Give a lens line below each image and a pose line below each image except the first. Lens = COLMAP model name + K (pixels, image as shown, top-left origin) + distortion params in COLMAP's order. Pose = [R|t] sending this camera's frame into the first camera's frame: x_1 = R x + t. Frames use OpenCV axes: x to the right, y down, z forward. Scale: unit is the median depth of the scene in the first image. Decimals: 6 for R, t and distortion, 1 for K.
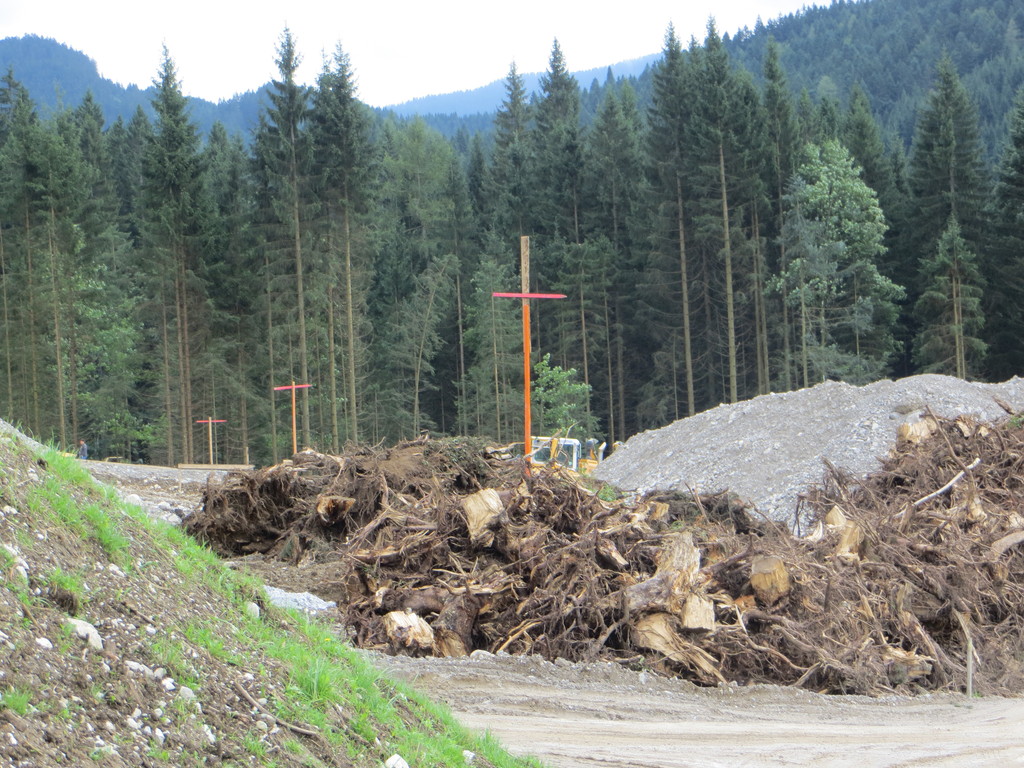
lens RADIAL K [[2544.2, 0, 512.0], [0, 2544.2, 384.0], [0, 0, 1]] dist [-0.048271, -0.372976]
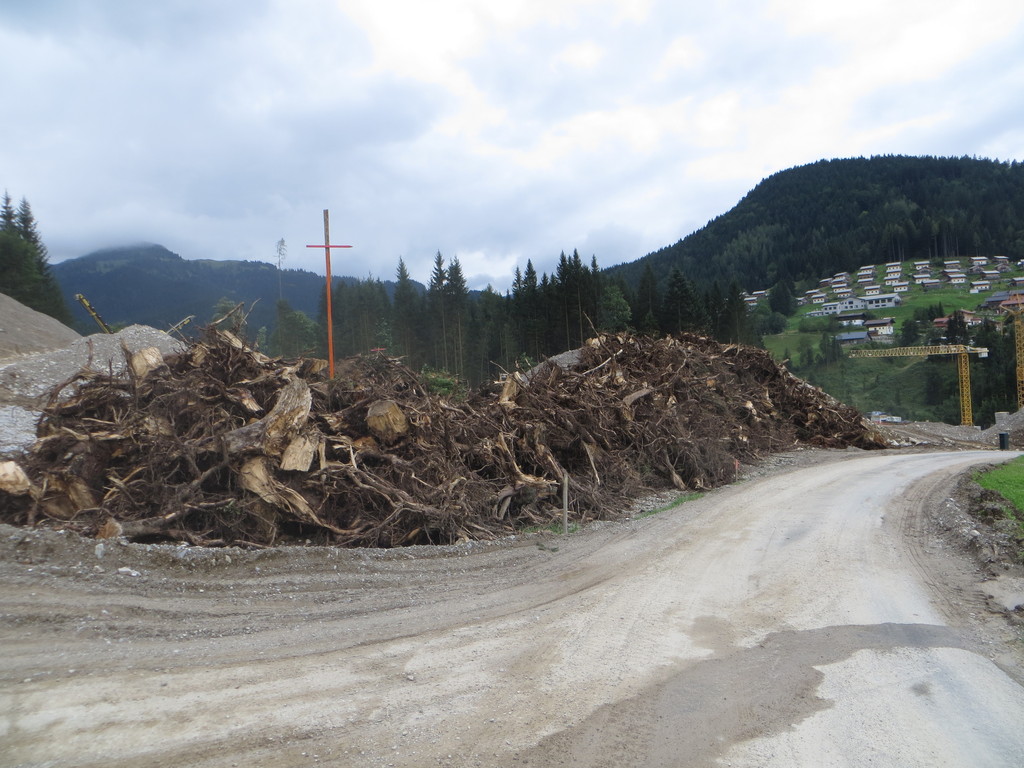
lens RADIAL K [[763.6, 0, 507.1], [0, 763.6, 380.4], [0, 0, 1]] dist [-0.012518, -0.000074]
pose [[0.999687, -0.019026, -0.016224, 0.145788], [0.019366, 0.999590, 0.021084, 0.048623], [0.015816, -0.021391, 0.999646, 0.614087]]
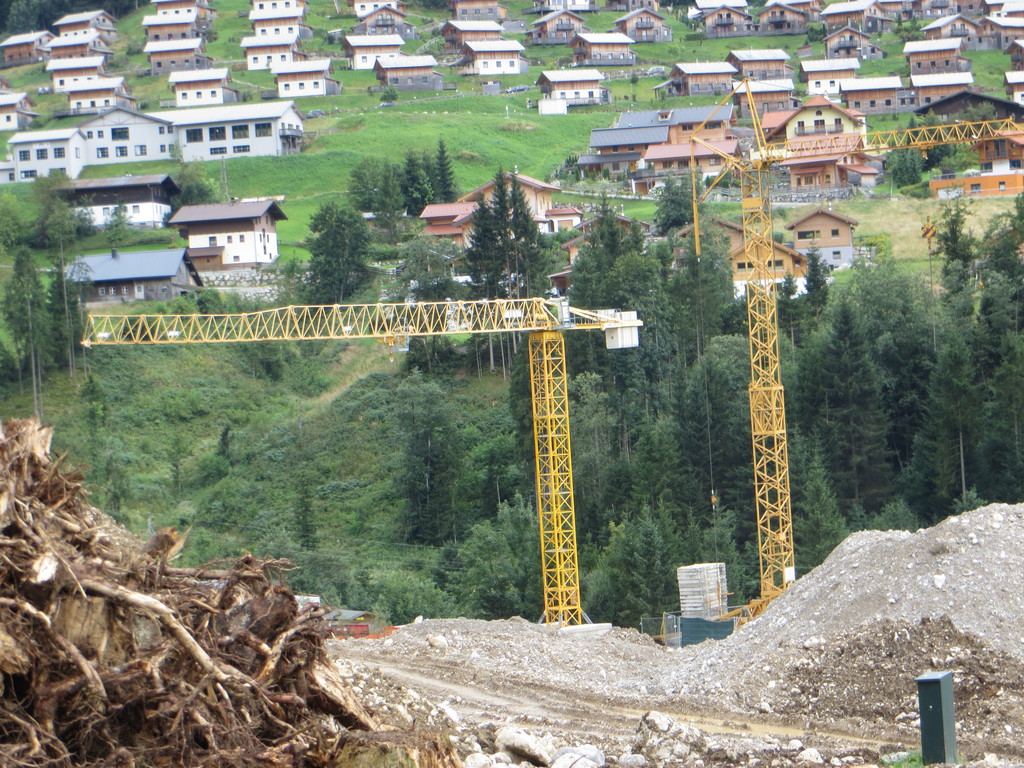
lens RADIAL K [[3282.6, 0, 512.0], [0, 3282.6, 384.0], [0, 0, 1]] dist [-0.022176, -0.734471]
pose [[0.863595, -0.018870, 0.503832, 0.285333], [0.017314, 0.999820, 0.007769, 0.071088], [-0.503888, 0.002014, 0.863767, 0.983785]]
